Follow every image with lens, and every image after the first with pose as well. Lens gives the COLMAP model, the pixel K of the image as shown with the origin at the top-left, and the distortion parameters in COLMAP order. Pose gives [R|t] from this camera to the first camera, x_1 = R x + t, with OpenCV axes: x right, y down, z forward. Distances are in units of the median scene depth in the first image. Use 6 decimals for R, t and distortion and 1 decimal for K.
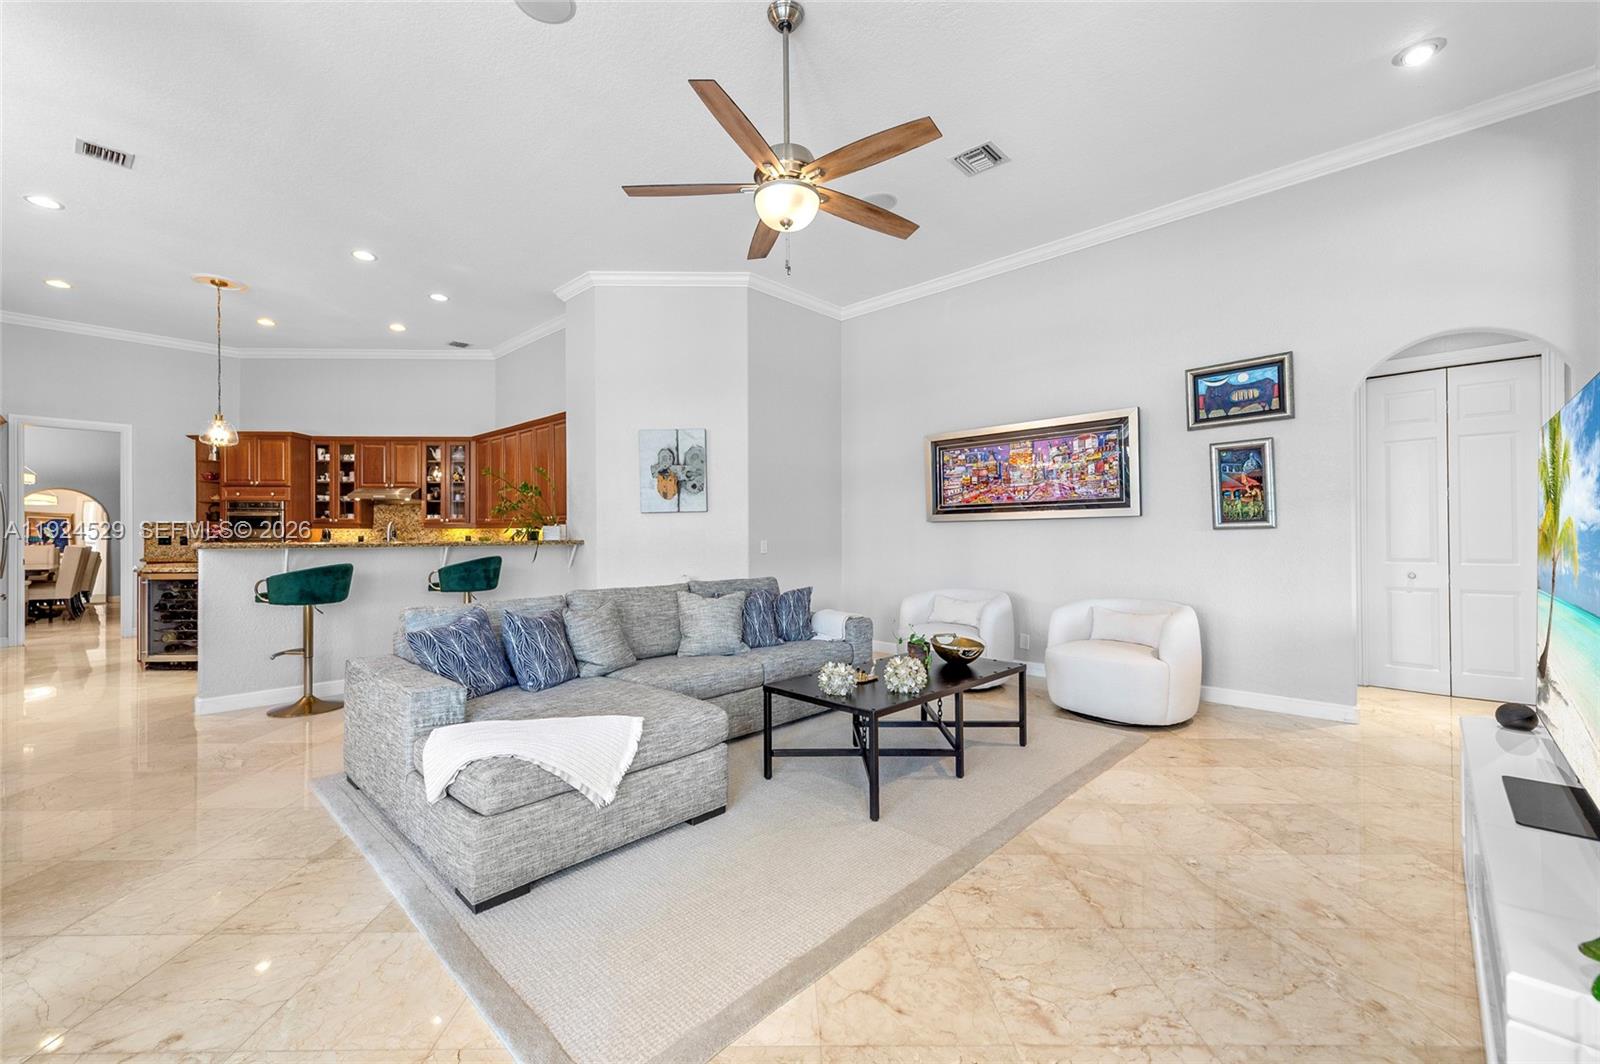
lens RADIAL K [[657.1, 0, 783.2], [0, 657.1, 532.5], [0, 0, 1]] dist [0.001607, 0.000093]
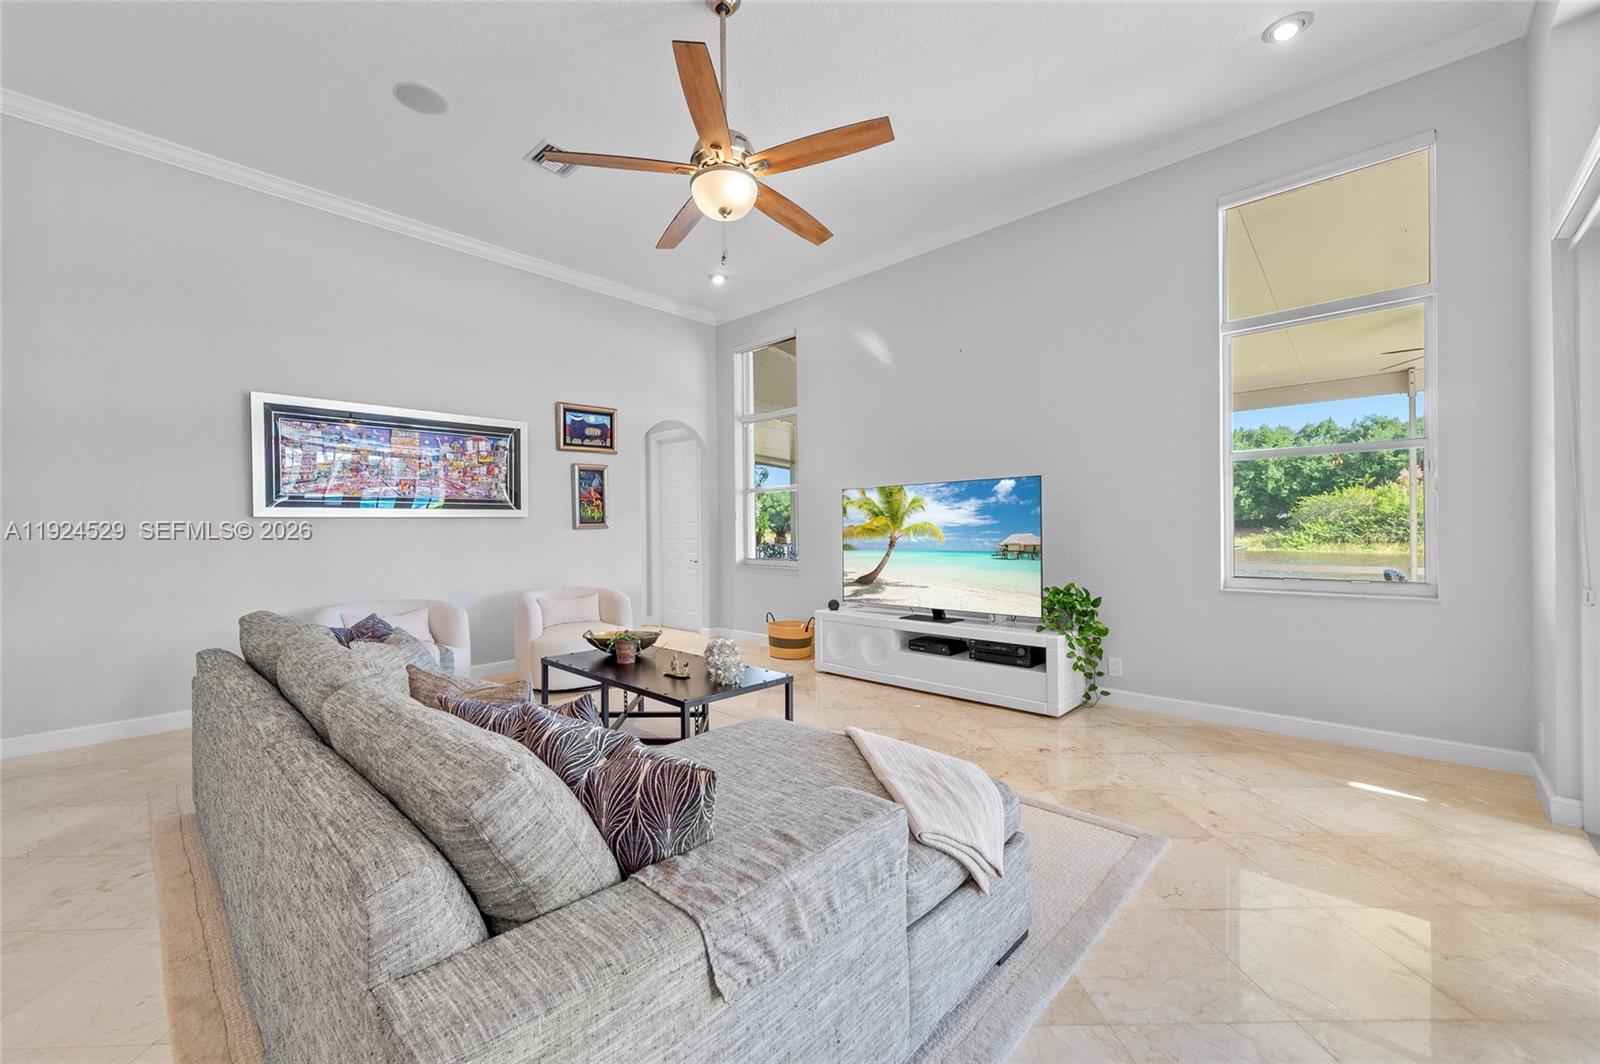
lens RADIAL K [[626.7, 0, 778.5], [0, 626.7, 537.9], [0, 0, 1]] dist [0.000155, -0.000011]
pose [[-0.012134, -0.009793, 0.999878, -0.599439], [0.000635, 0.999952, 0.009801, 0.000994], [-0.999926, 0.000754, -0.012127, 0.605262]]
